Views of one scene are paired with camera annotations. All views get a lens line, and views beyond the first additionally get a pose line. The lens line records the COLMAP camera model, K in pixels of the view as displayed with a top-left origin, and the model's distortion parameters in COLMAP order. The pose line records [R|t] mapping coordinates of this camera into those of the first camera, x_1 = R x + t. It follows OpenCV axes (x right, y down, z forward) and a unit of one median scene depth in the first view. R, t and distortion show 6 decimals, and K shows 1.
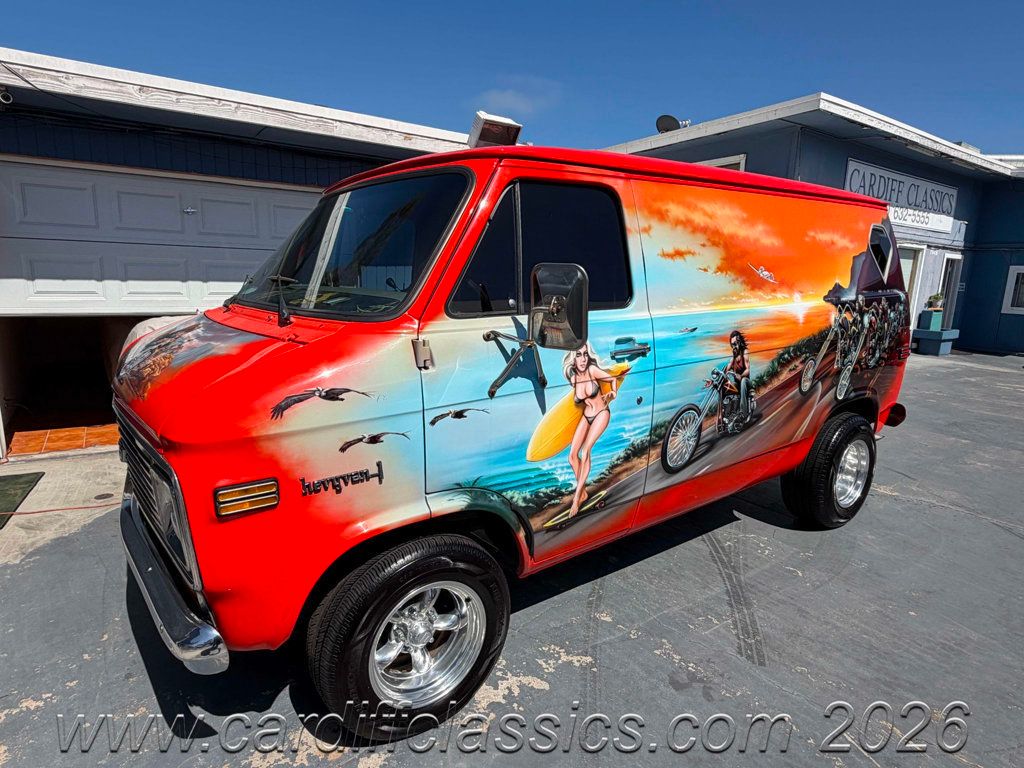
lens RADIAL K [[579.5, 0, 513.6], [0, 579.5, 385.2], [0, 0, 1]] dist [0.008721, -0.005577]
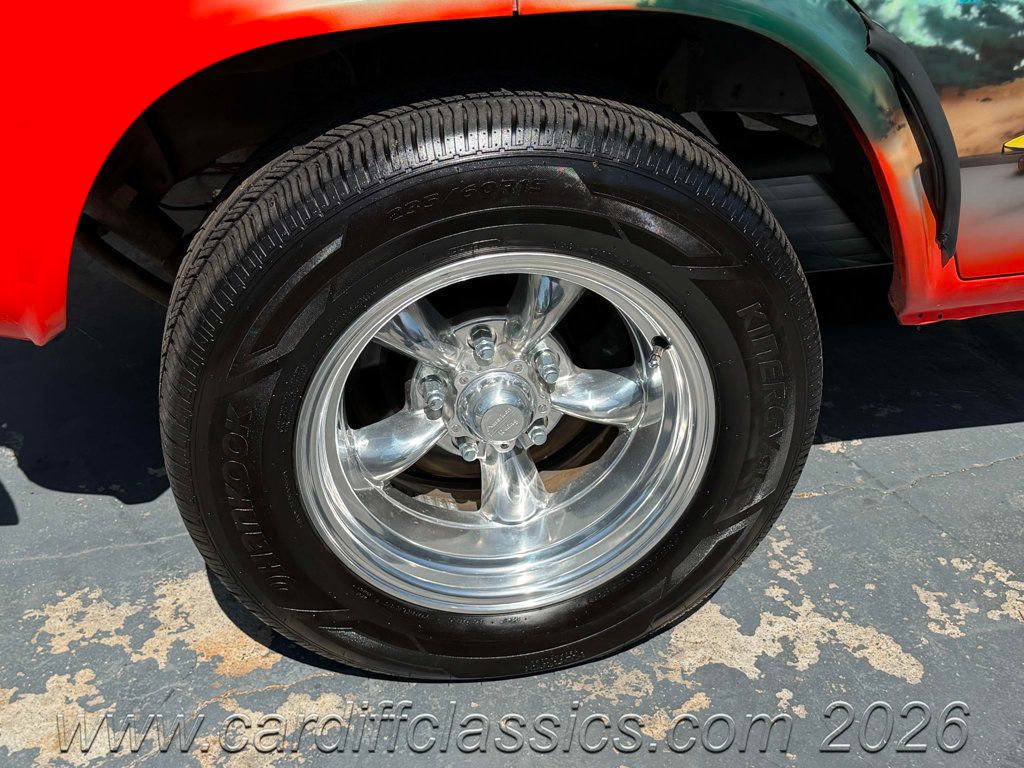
lens RADIAL K [[1423.9, 0, 518.4], [0, 1423.9, 383.6], [0, 0, 1]] dist [0.096312, 0.000000]
pose [[0.898563, 0.212592, -0.383912, 0.119323], [-0.069627, 0.932809, 0.353581, 0.121380], [0.433285, -0.290985, 0.852990, 0.298896]]
